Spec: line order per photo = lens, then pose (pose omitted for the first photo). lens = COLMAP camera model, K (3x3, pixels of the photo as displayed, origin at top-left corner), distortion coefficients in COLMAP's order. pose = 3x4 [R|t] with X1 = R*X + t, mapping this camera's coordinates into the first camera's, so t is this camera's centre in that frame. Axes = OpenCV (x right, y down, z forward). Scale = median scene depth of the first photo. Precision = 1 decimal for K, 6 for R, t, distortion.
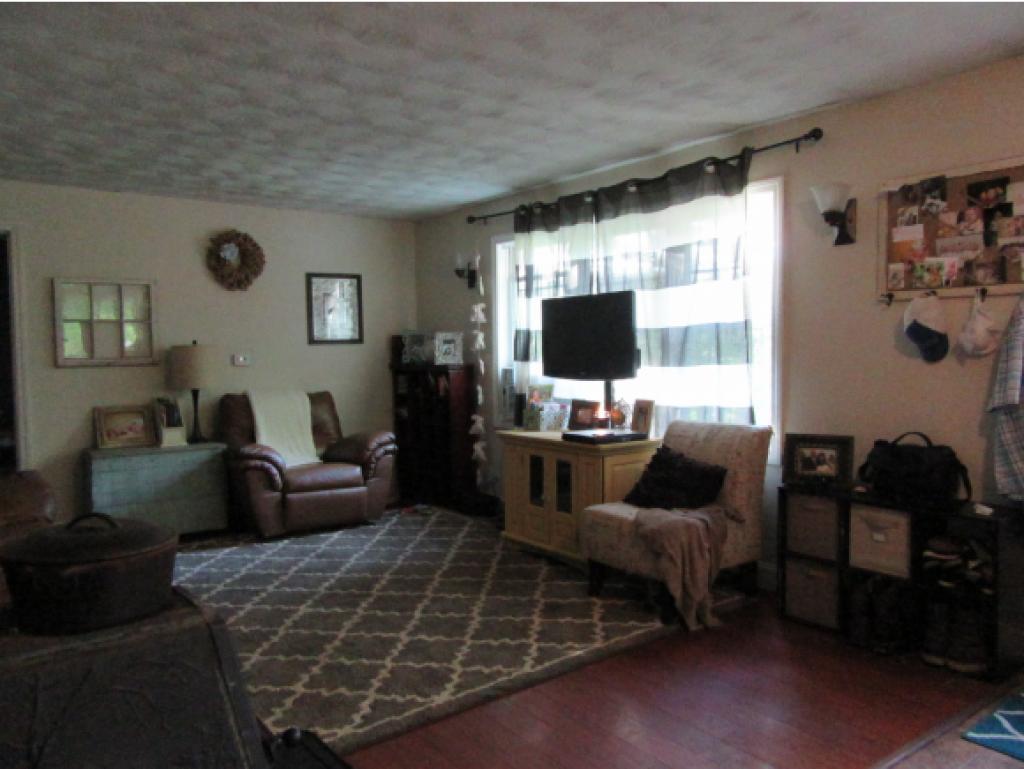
lens RADIAL K [[764.0, 0, 509.3], [0, 764.0, 388.6], [0, 0, 1]] dist [0.005793, 0.004153]
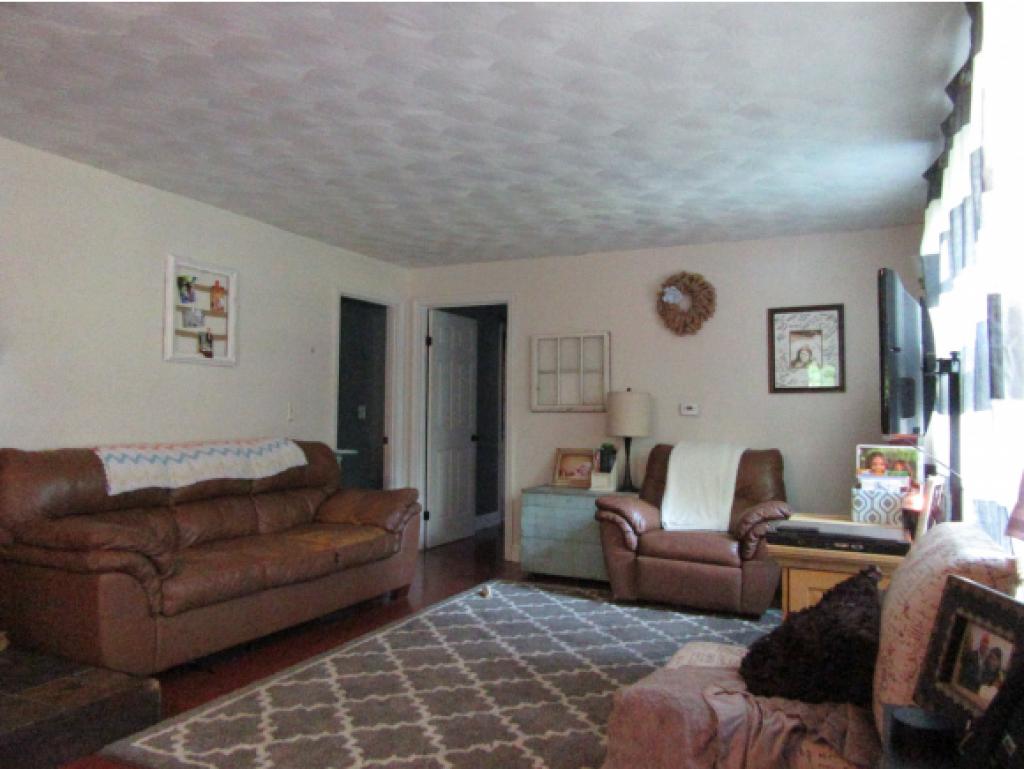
lens RADIAL K [[764.0, 0, 509.3], [0, 764.0, 388.6], [0, 0, 1]] dist [0.005793, 0.004153]
pose [[0.449233, -0.014355, -0.893299, 0.444586], [-0.065705, 0.996632, -0.049058, -0.003185], [0.890995, 0.080733, 0.446777, 0.454063]]
